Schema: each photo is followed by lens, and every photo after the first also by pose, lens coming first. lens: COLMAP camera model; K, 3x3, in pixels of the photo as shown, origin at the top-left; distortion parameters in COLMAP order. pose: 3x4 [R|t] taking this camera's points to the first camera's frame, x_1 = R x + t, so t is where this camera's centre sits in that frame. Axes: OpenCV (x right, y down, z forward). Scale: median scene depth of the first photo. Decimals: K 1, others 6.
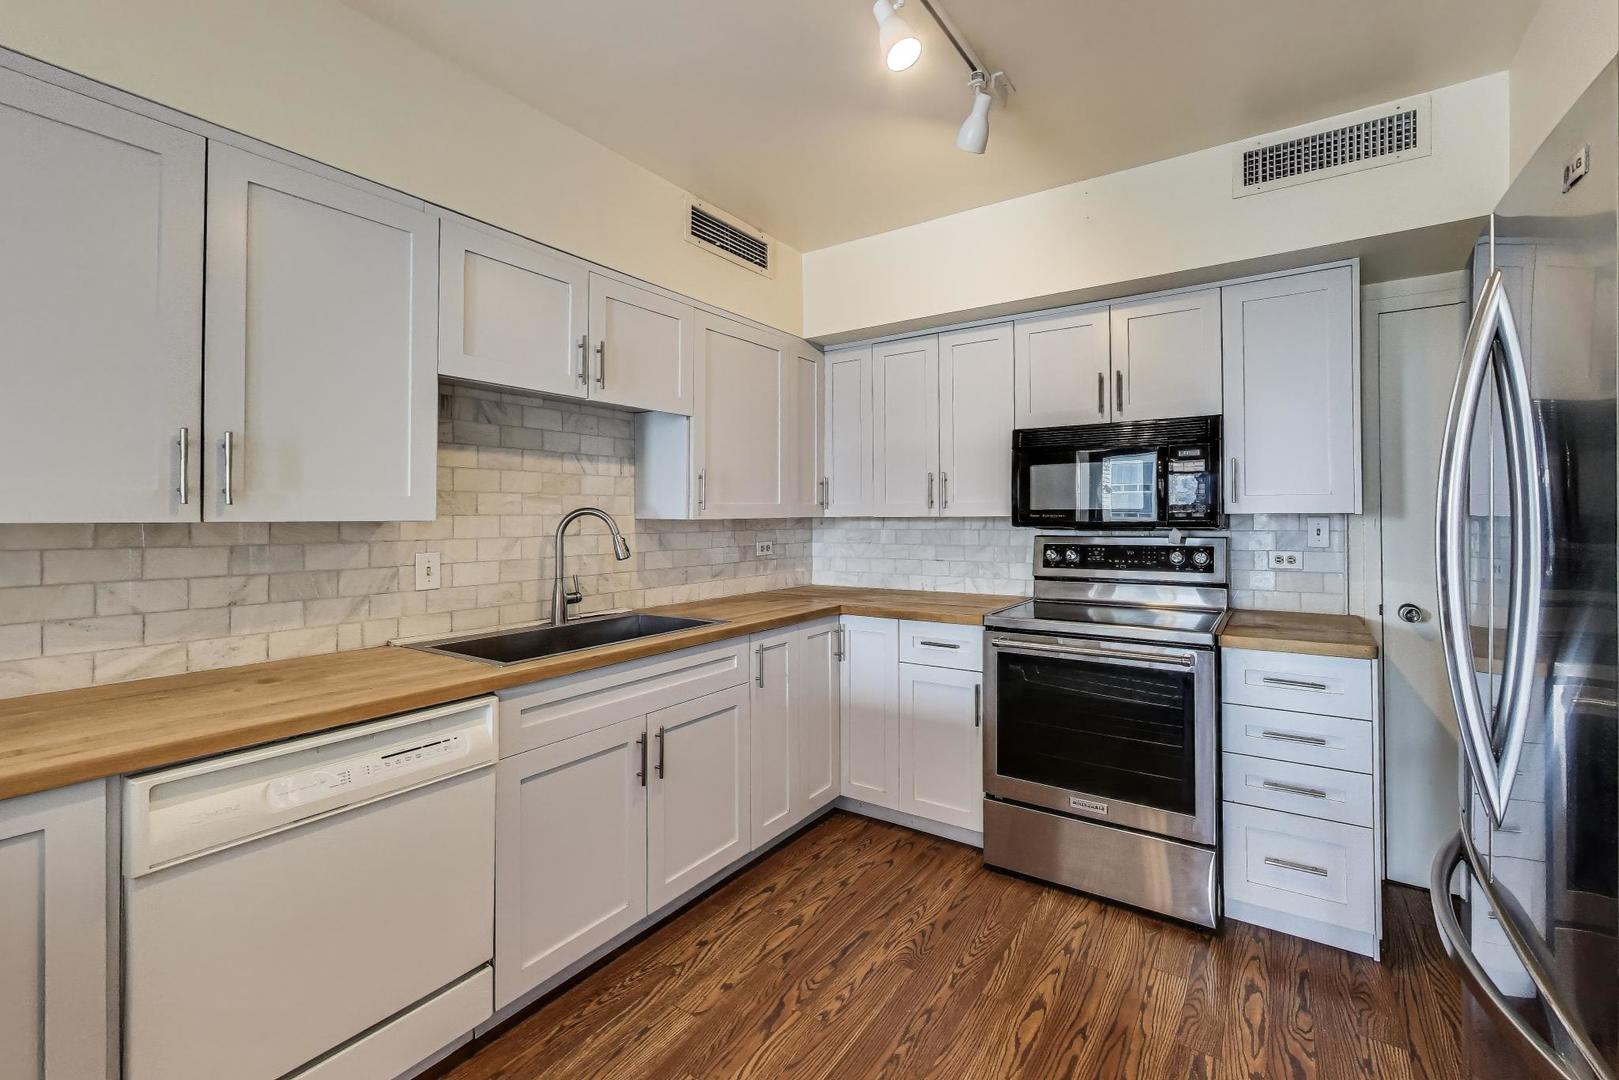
lens RADIAL K [[666.7, 0, 876.7], [0, 666.7, 513.8], [0, 0, 1]] dist [0.001431, 0.000688]
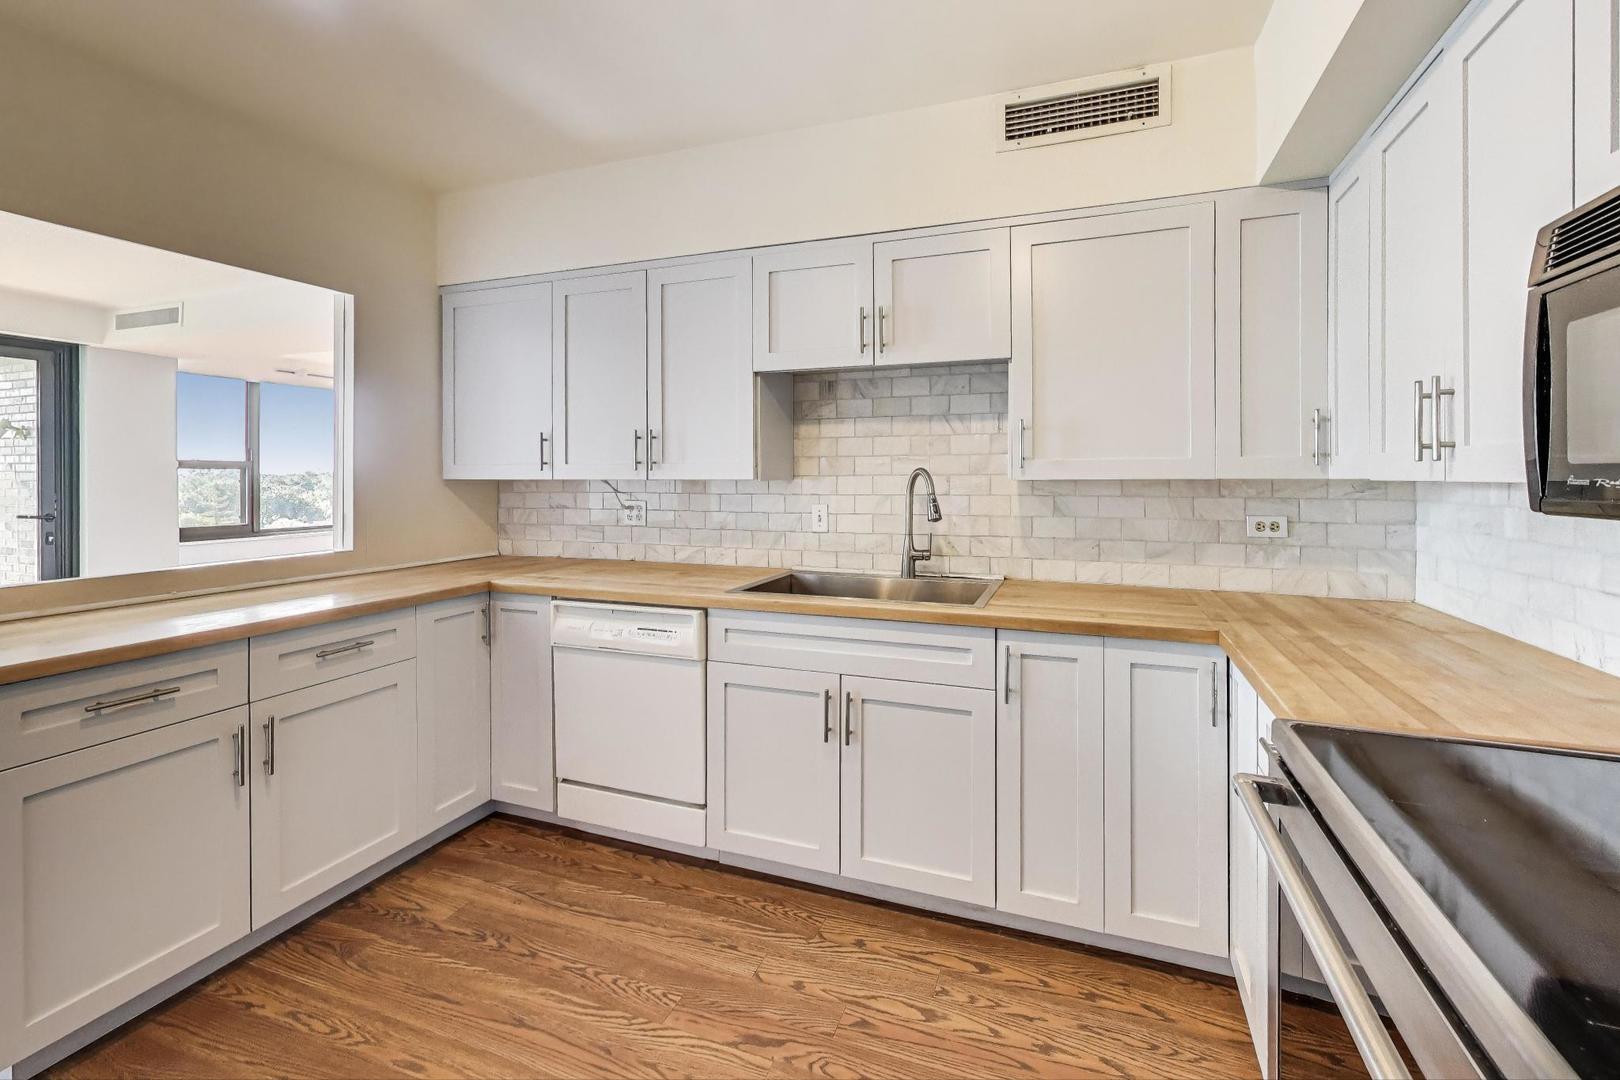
lens RADIAL K [[667.1, 0, 853.4], [0, 667.1, 473.4], [0, 0, 1]] dist [0.001431, 0.000688]
pose [[0.214424, 0.000545, -0.976741, 0.563419], [0.003743, 0.999992, 0.001380, -0.003019], [0.976734, -0.003952, 0.214420, 0.708942]]
